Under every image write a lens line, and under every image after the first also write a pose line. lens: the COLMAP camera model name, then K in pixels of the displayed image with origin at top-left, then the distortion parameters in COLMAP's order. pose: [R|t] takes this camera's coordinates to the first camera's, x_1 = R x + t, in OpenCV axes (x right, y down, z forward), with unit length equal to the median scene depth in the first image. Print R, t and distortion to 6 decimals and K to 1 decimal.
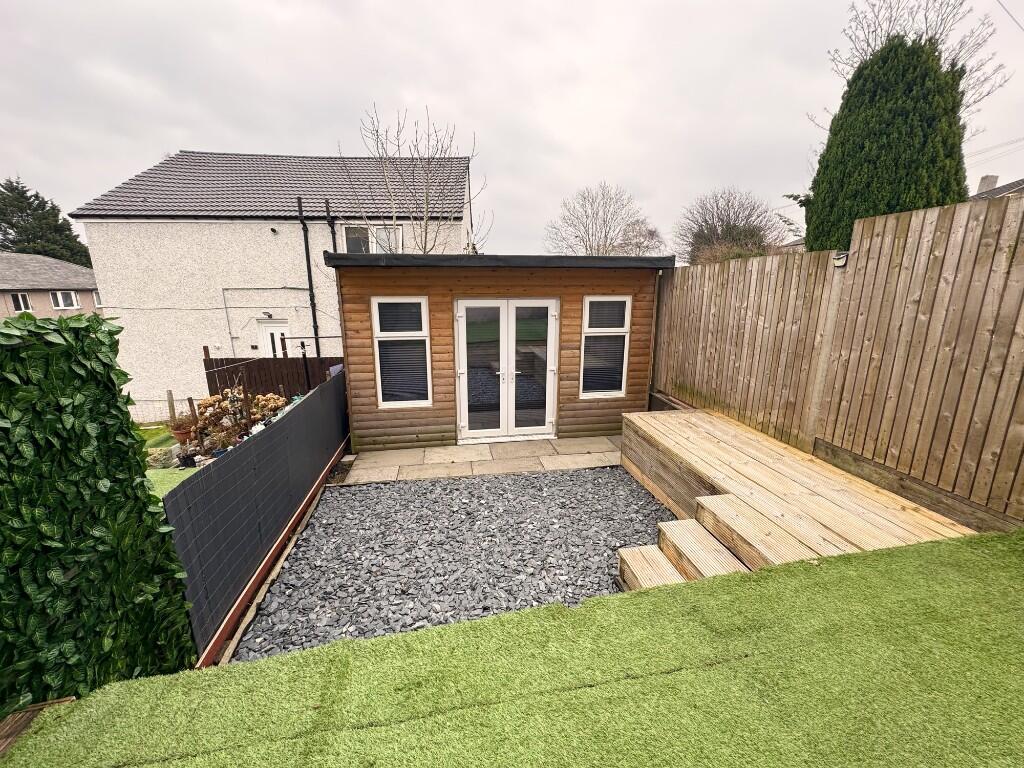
lens RADIAL K [[410.9, 0, 509.6], [0, 410.9, 382.1], [0, 0, 1]] dist [0.000480, -0.000025]
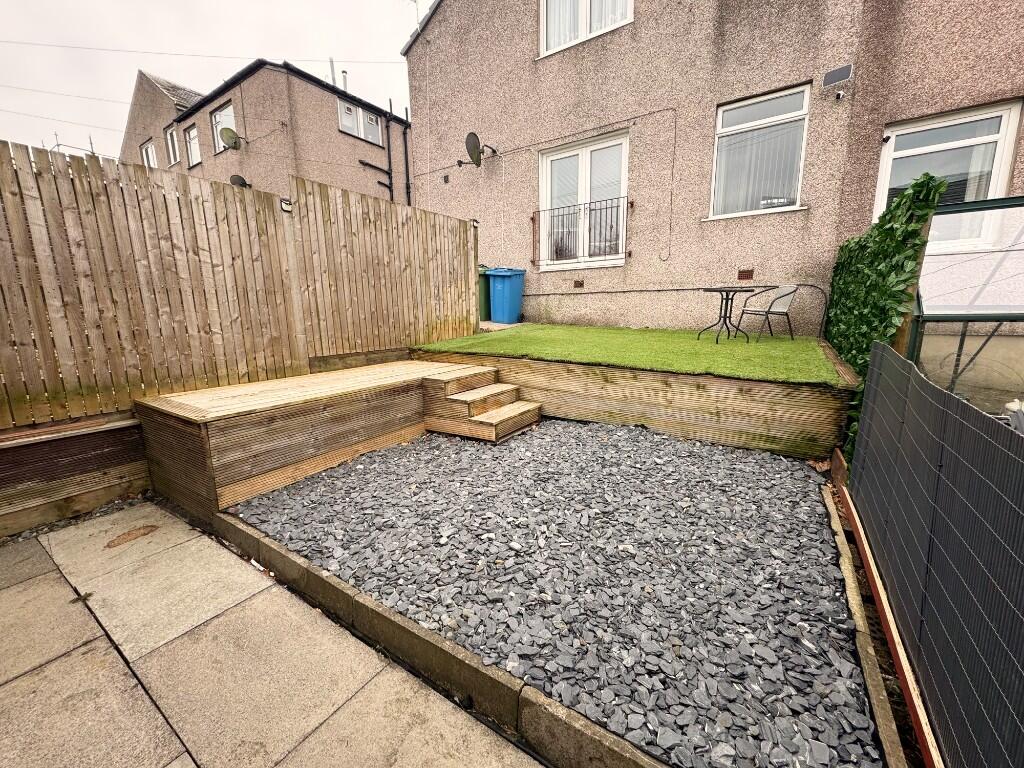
lens RADIAL K [[410.9, 0, 511.1], [0, 410.9, 385.5], [0, 0, 1]] dist [0.000480, -0.000025]
pose [[-0.740092, -0.109628, 0.663510, -0.519464], [0.169635, 0.924288, 0.341929, -0.105903], [-0.650759, 0.365613, -0.665462, 1.508257]]
